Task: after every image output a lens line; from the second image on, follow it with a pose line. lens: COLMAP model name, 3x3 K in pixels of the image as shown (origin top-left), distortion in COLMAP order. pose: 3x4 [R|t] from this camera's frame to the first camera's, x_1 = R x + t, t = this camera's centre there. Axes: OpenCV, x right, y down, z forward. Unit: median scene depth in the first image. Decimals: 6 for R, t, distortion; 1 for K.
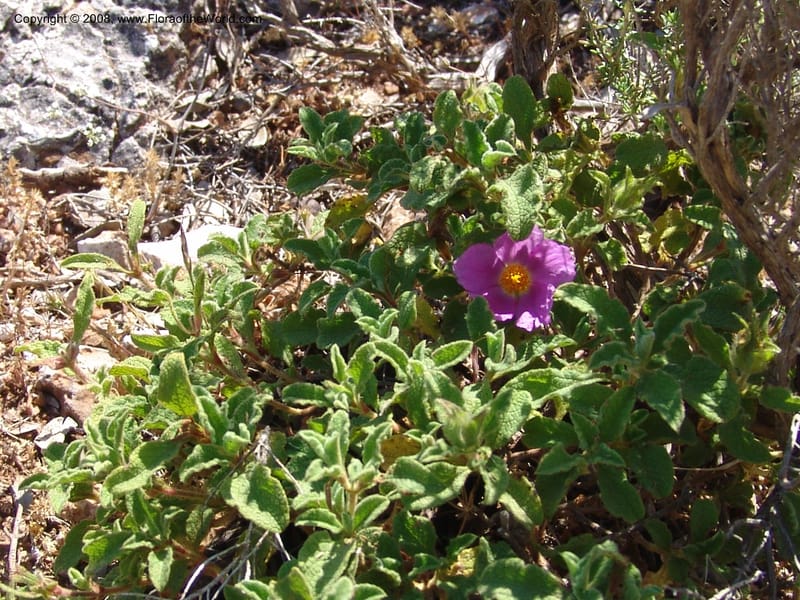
lens RADIAL K [[1676.9, 0, 400.0], [0, 1676.9, 300.0], [0, 0, 1]] dist [-0.103442, -0.490136]
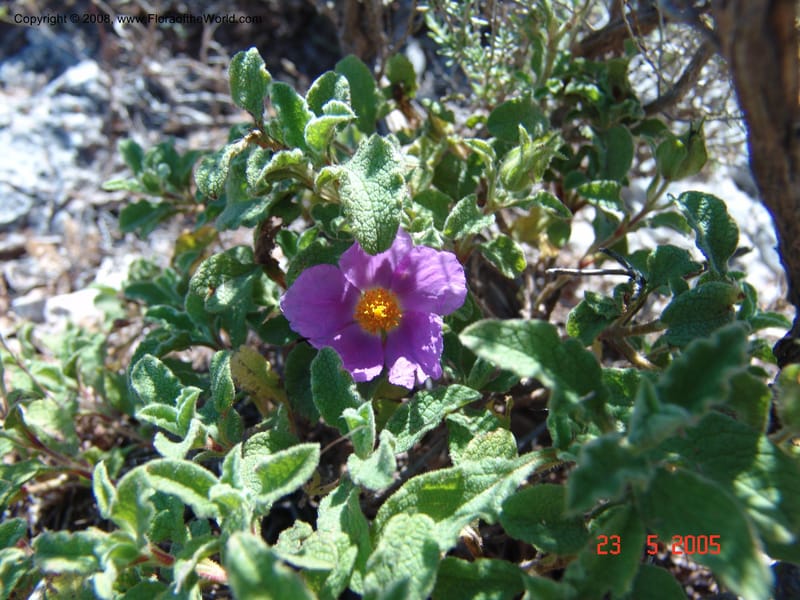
lens RADIAL K [[668.9, 0, 425.0], [0, 668.9, 303.6], [0, 0, 1]] dist [-0.144134, -0.002403]
pose [[0.981467, -0.131366, 0.139519, 0.050194], [0.126021, 0.990936, 0.046516, -0.025396], [-0.144365, -0.028071, 0.989126, 0.732637]]
